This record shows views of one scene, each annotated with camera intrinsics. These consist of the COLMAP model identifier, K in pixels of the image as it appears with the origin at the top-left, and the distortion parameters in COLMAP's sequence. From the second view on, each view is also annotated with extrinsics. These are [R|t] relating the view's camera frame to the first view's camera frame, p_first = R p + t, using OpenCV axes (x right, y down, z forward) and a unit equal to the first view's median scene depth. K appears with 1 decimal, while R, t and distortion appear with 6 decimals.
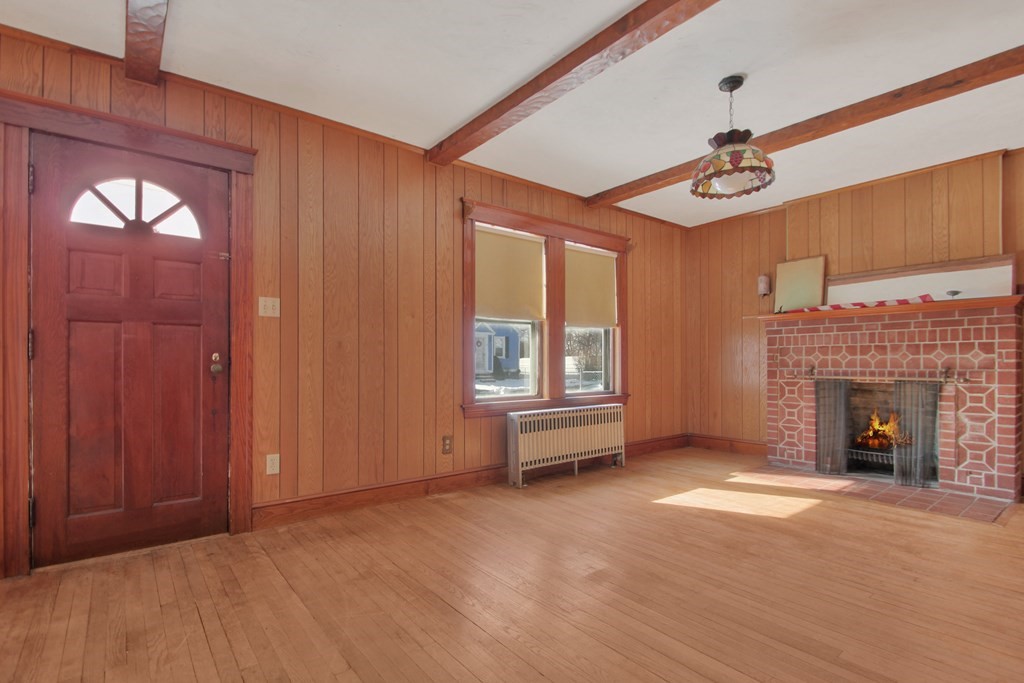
lens RADIAL K [[493.1, 0, 512.1], [0, 493.1, 356.2], [0, 0, 1]] dist [-0.000868, -0.000239]
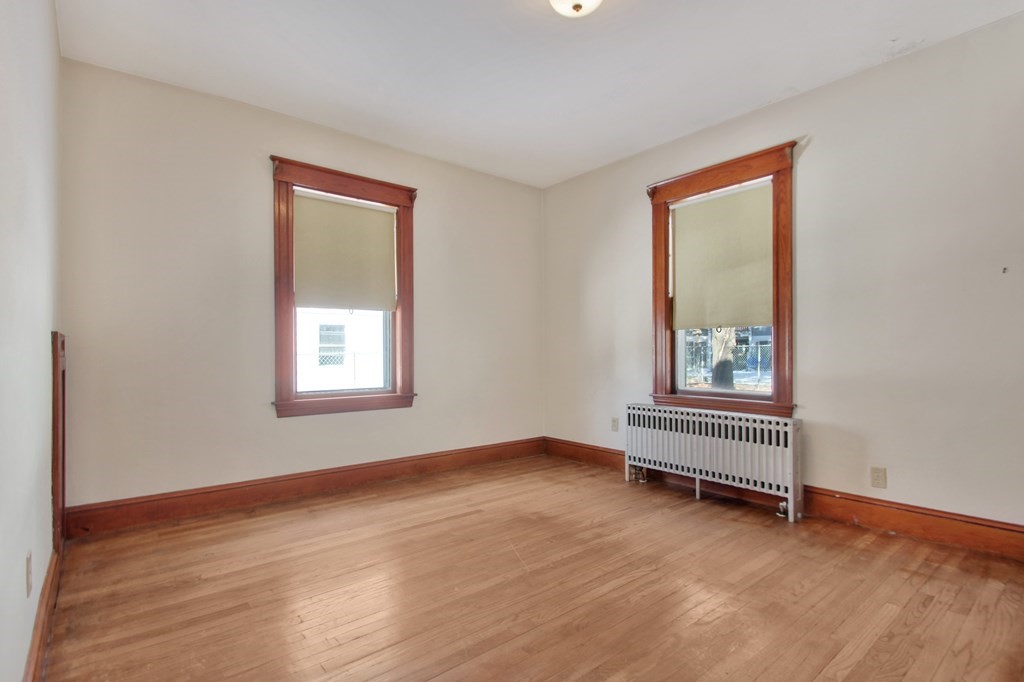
lens RADIAL K [[493.1, 0, 512.1], [0, 493.1, 355.7], [0, 0, 1]] dist [-0.000868, -0.000239]
pose [[0.014577, 0.014162, -0.999793, 0.875561], [0.011994, 0.999825, 0.014337, 0.004564], [0.999822, -0.012200, 0.014404, 0.683978]]
